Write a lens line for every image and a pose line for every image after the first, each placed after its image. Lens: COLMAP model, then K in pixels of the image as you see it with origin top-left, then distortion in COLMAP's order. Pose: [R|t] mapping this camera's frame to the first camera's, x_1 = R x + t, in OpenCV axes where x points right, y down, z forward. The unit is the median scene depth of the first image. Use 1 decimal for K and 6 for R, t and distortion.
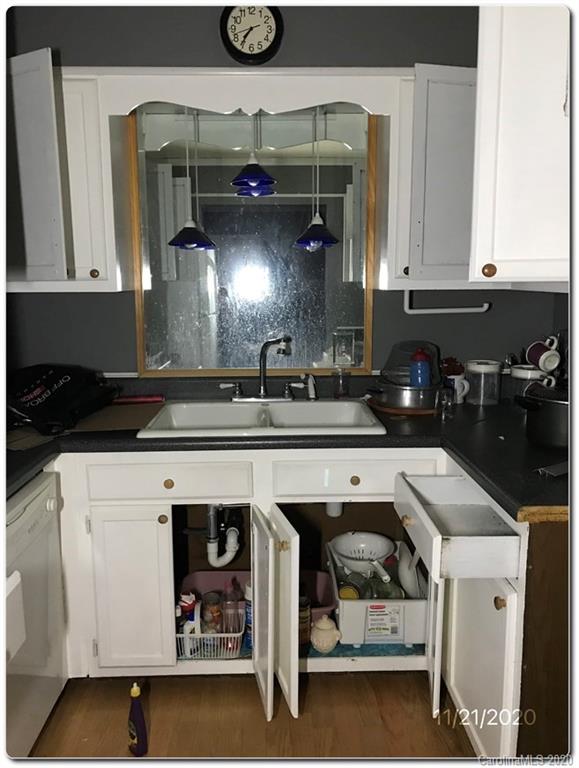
lens RADIAL K [[623.9, 0, 289.5], [0, 623.9, 384.0], [0, 0, 1]] dist [-0.042839, -0.002733]
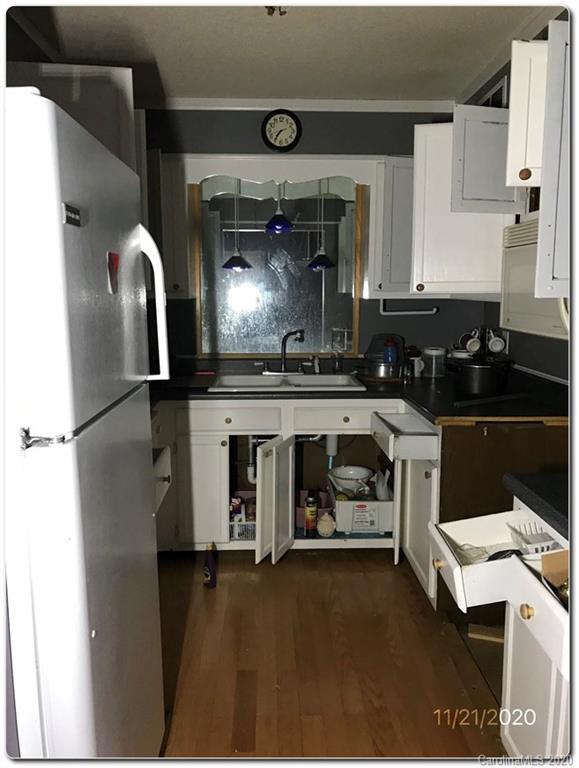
lens RADIAL K [[623.9, 0, 289.5], [0, 623.9, 384.0], [0, 0, 1]] dist [-0.042839, -0.002733]
pose [[0.999925, 0.004892, 0.011198, -0.051278], [-0.004709, 0.999856, -0.016304, 0.083818], [-0.011276, 0.016250, 0.999804, -0.520978]]
